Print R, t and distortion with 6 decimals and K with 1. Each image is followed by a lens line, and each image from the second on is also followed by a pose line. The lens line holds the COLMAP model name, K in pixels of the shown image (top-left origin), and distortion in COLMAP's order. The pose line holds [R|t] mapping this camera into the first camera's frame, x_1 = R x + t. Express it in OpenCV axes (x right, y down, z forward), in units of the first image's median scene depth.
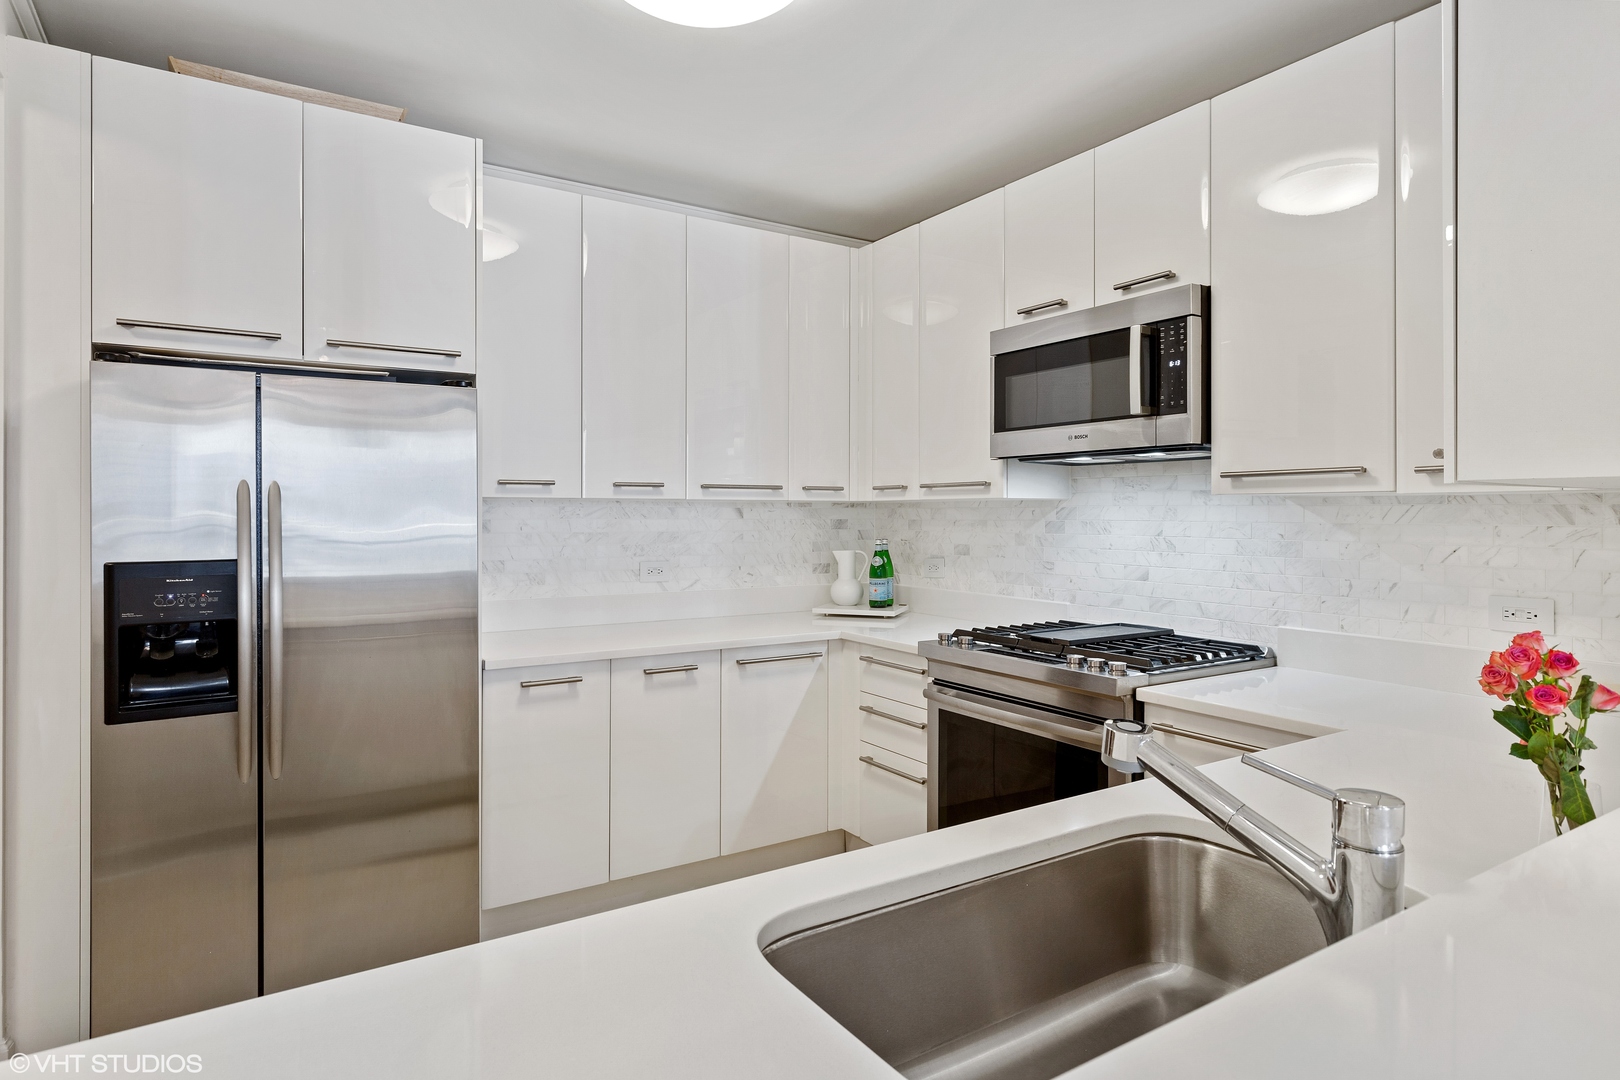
lens RADIAL K [[920.1, 0, 810.0], [0, 920.1, 540.0], [0, 0, 1]] dist [0.001243, 0.000032]
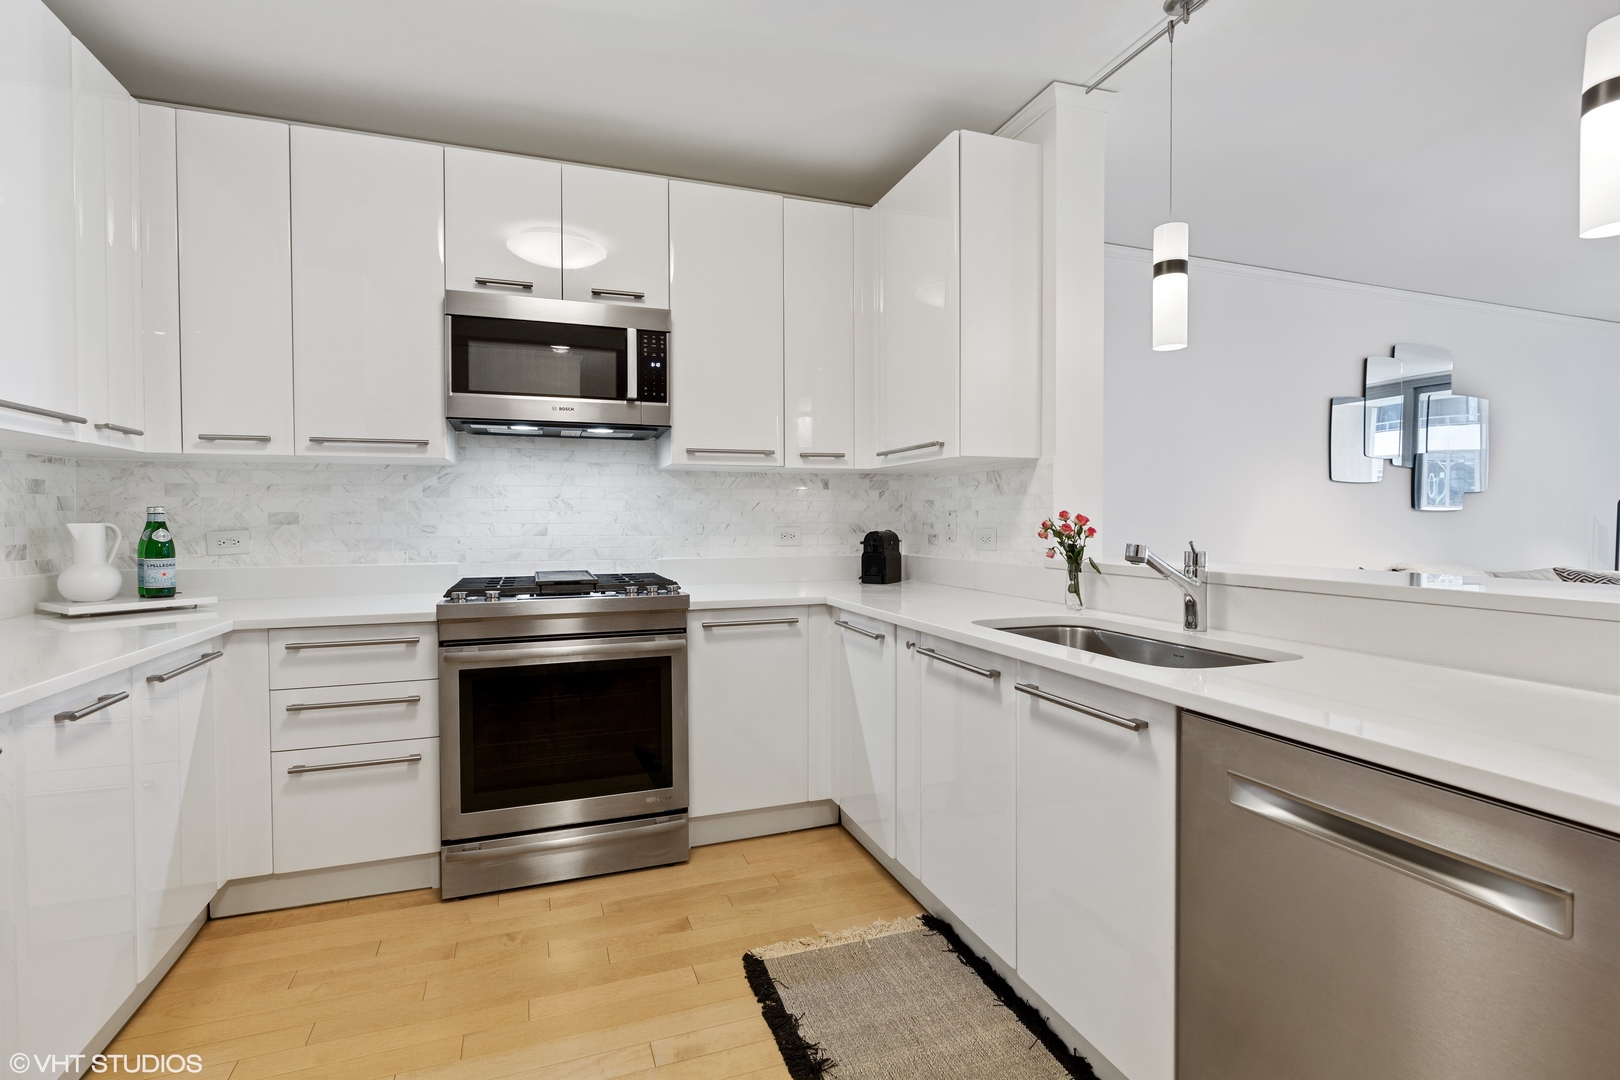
lens RADIAL K [[739.9, 0, 810.0], [0, 739.9, 540.0], [0, 0, 1]] dist [-0.000045, -0.000033]
pose [[0.221019, -0.031140, 0.974772, -0.504569], [0.033821, 0.999134, 0.024250, 0.038050], [-0.974683, 0.027608, 0.221881, 0.442307]]
